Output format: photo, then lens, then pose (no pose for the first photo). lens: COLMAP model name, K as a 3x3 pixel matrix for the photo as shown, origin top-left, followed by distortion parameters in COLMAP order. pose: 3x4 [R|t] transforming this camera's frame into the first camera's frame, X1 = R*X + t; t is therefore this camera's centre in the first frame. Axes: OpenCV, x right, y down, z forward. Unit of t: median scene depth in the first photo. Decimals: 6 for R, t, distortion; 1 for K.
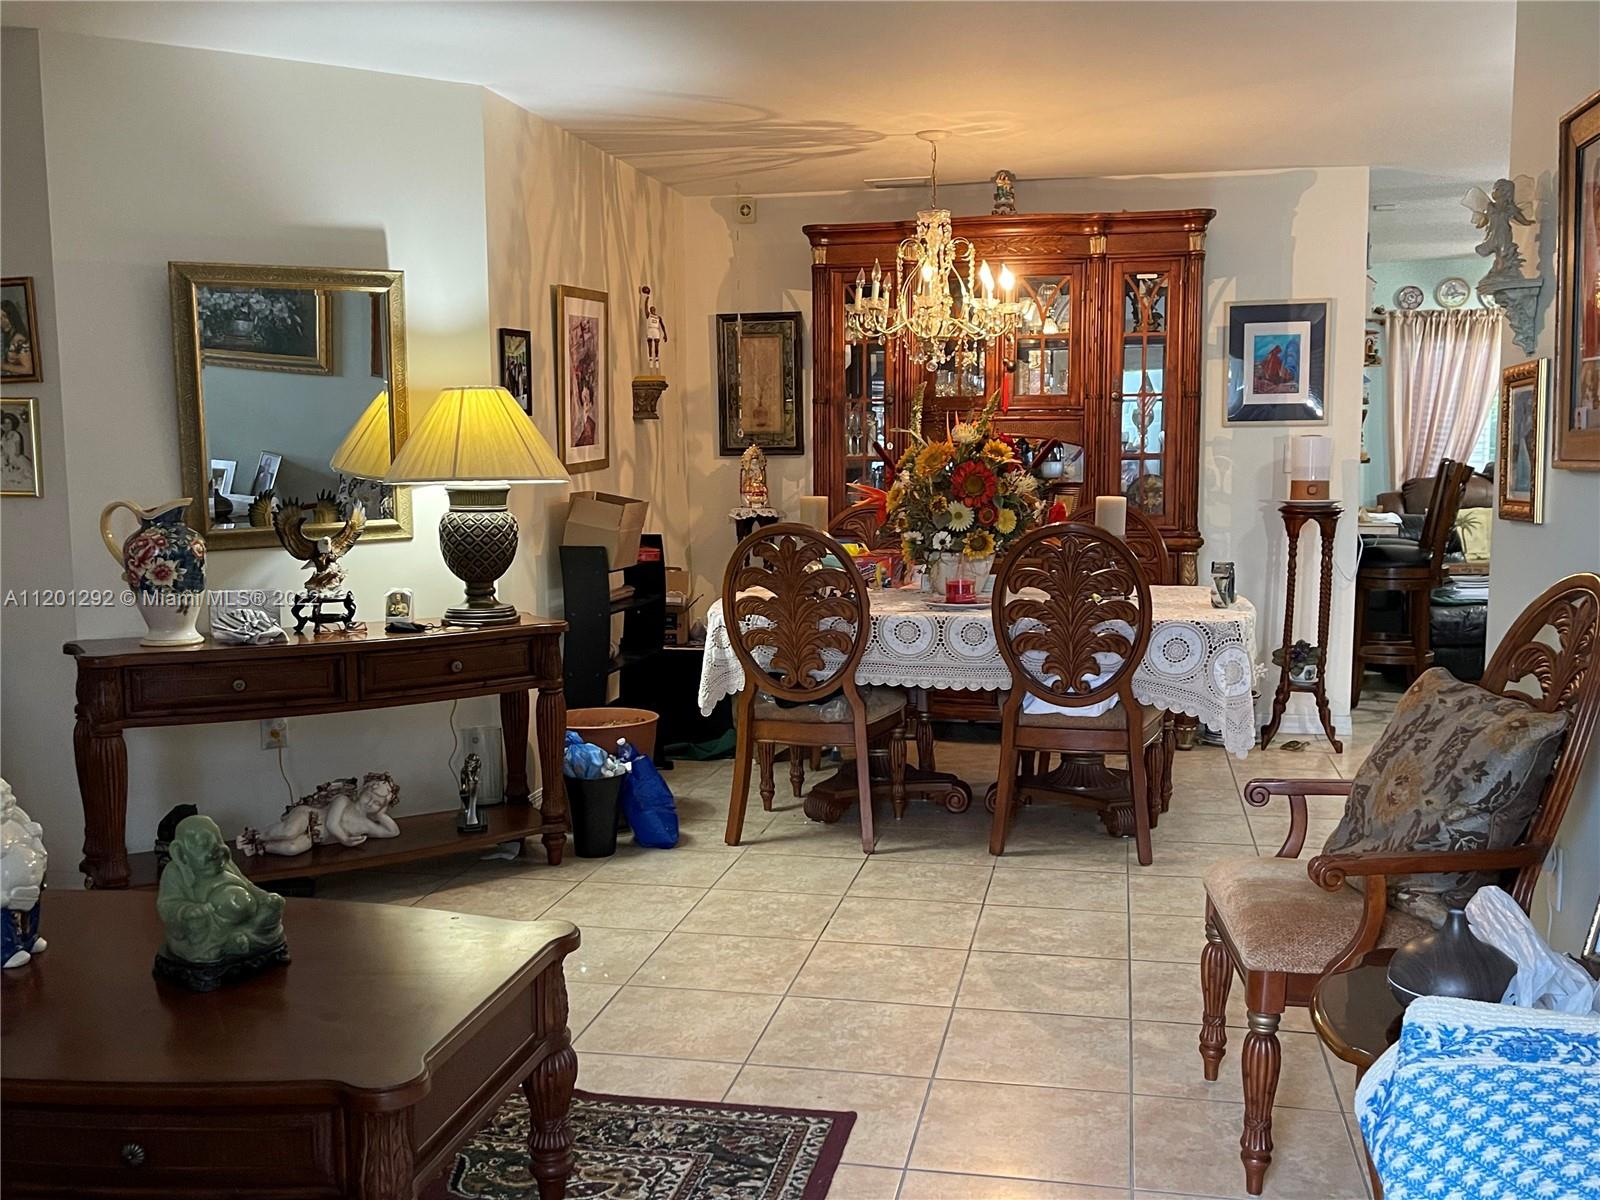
lens RADIAL K [[1514.1, 0, 802.7], [0, 1514.1, 599.1], [0, 0, 1]] dist [0.042769, 0.000000]
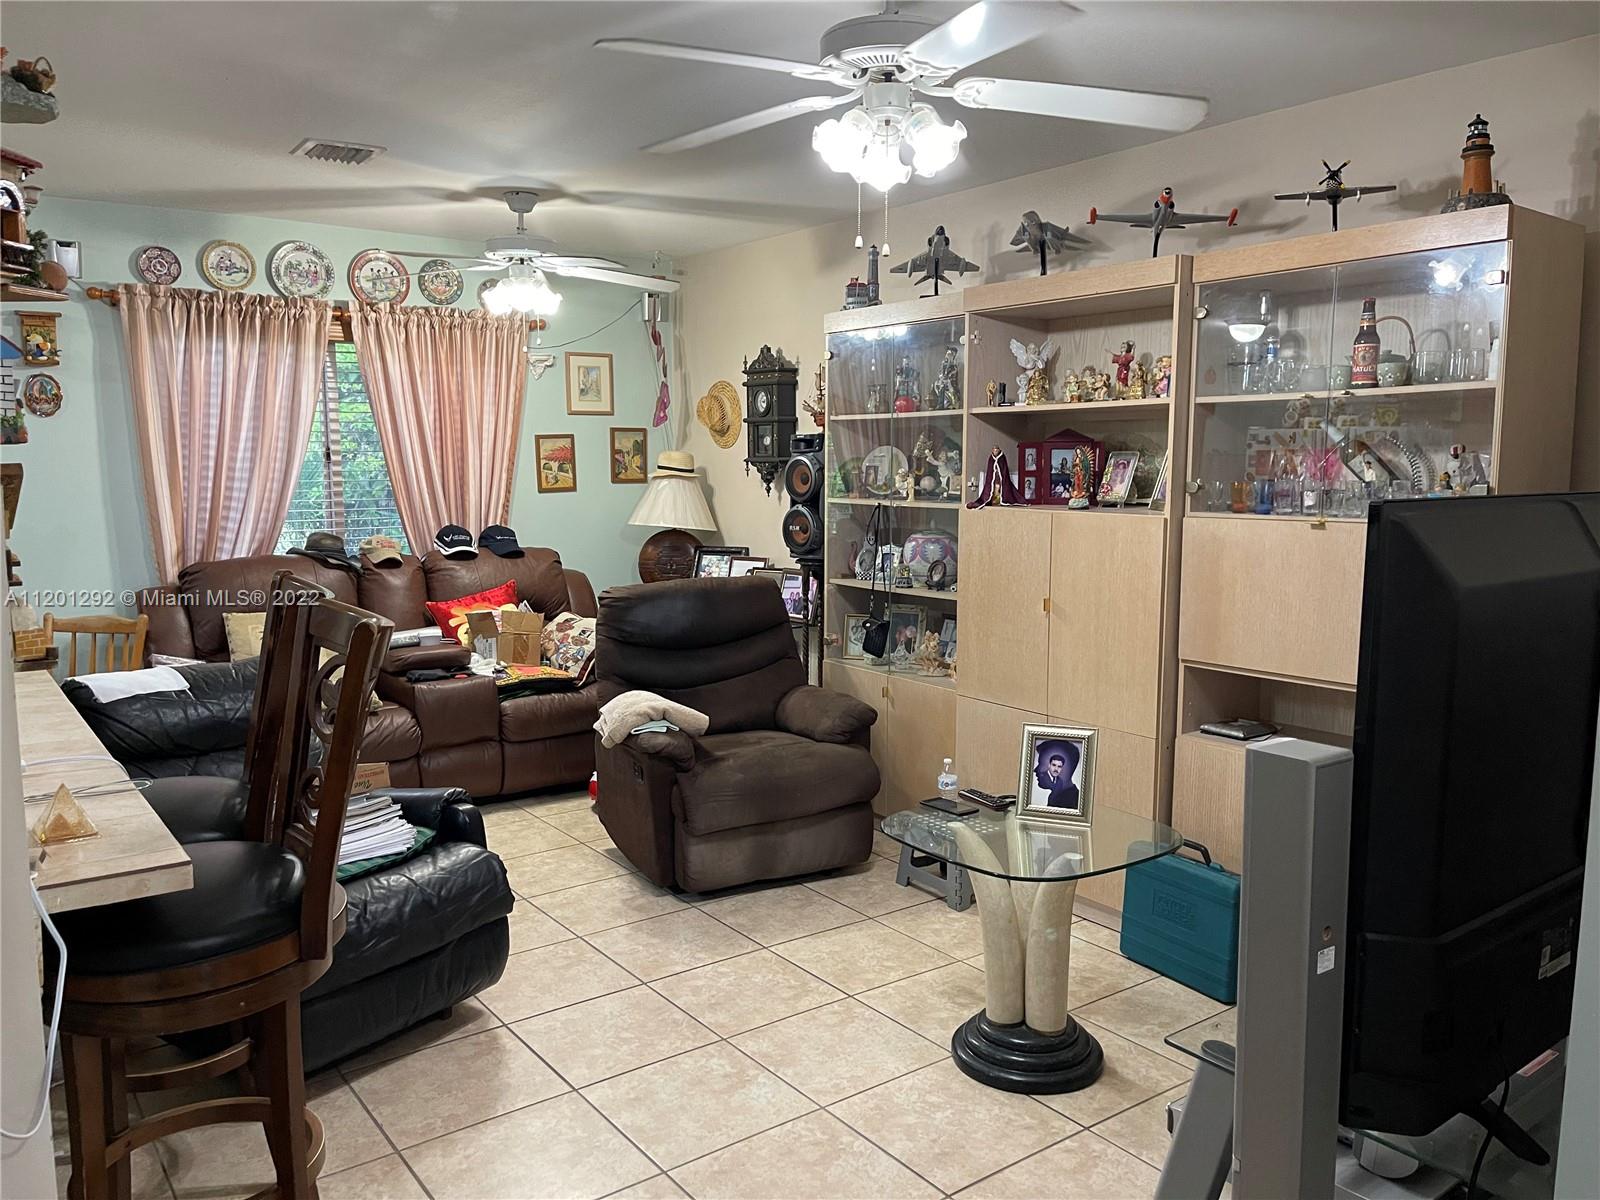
lens RADIAL K [[1209.1, 0, 803.3], [0, 1209.1, 604.2], [0, 0, 1]] dist [0.012383, 0.003849]
pose [[0.671845, -0.081657, 0.736177, 0.204159], [0.085536, 0.995808, 0.032394, -0.057288], [-0.735737, 0.041205, 0.676013, 0.491861]]
